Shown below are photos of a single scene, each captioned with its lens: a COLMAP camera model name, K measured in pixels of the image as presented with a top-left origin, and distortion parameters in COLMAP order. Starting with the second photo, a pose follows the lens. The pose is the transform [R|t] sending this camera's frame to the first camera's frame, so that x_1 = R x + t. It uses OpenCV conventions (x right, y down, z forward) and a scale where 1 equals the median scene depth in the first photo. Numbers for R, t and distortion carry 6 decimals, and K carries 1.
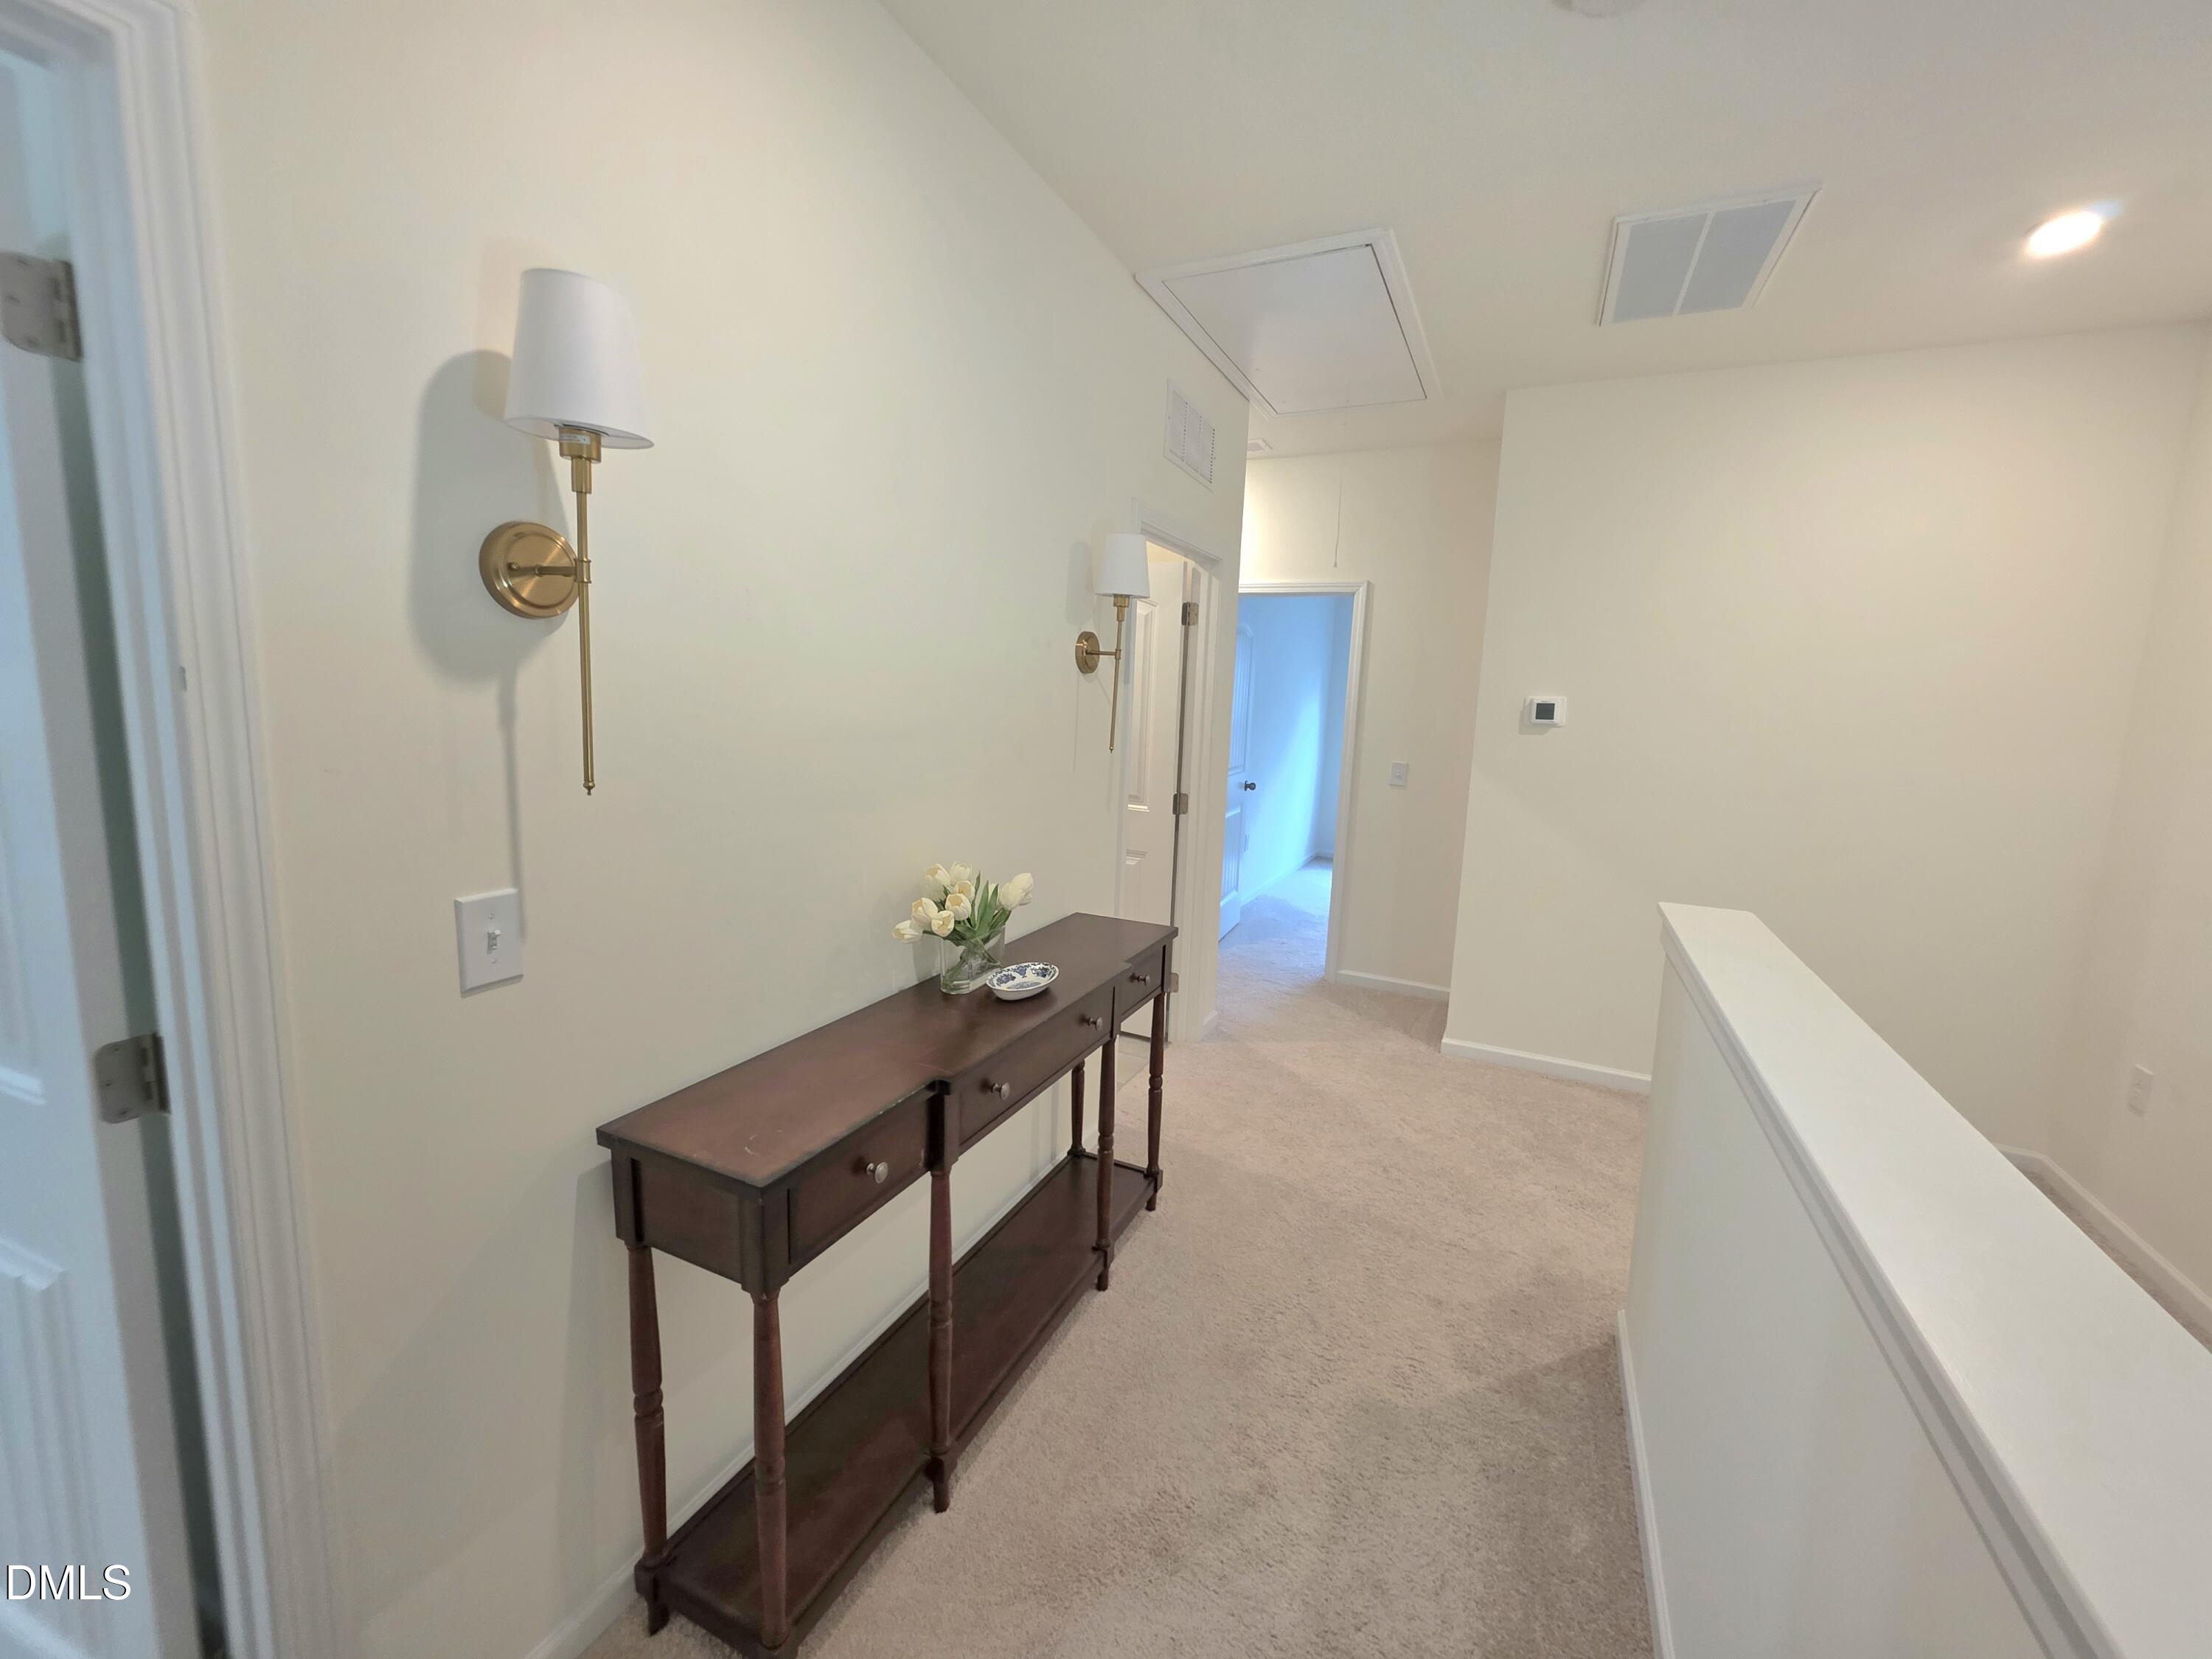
lens RADIAL K [[889.3, 0, 1110.0], [0, 889.3, 815.7], [0, 0, 1]] dist [0.003856, -0.002466]
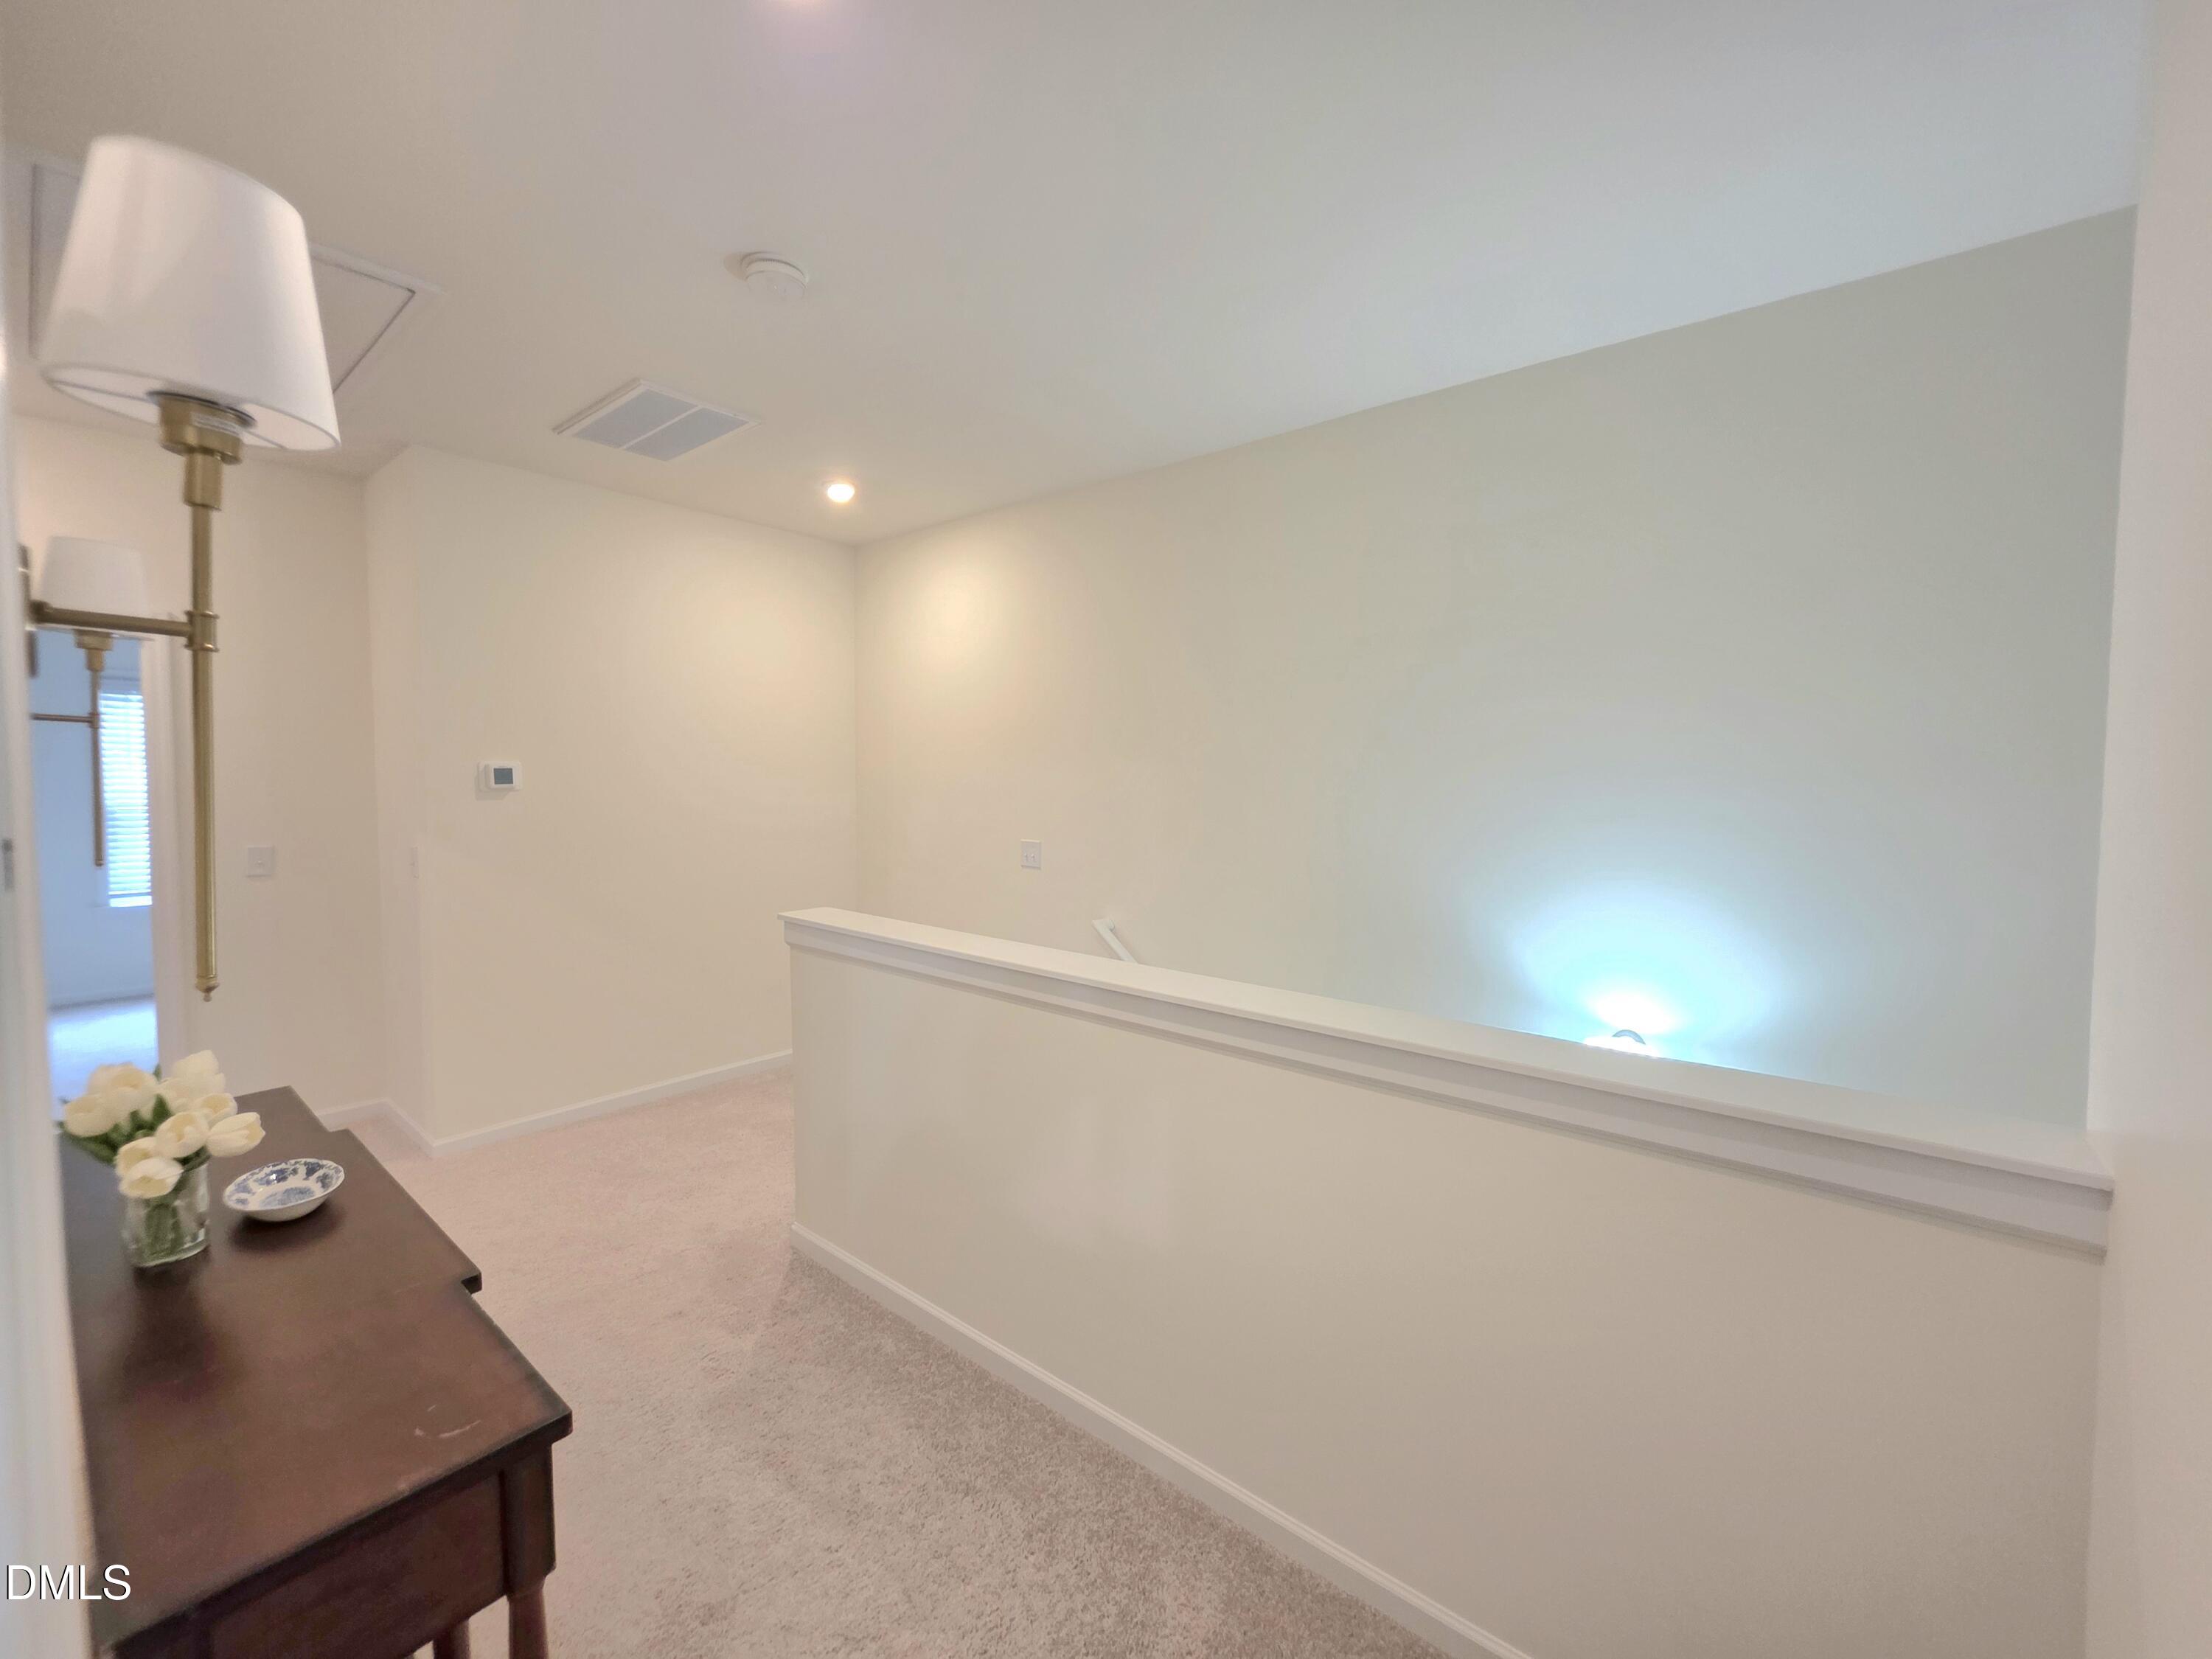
lens RADIAL K [[889.3, 0, 1110.0], [0, 889.3, 815.7], [0, 0, 1]] dist [0.003856, -0.002466]
pose [[0.249073, -0.087720, 0.964504, -0.544604], [0.140383, 0.988642, 0.053663, -0.050883], [-0.958256, 0.122034, 0.258558, 0.135775]]
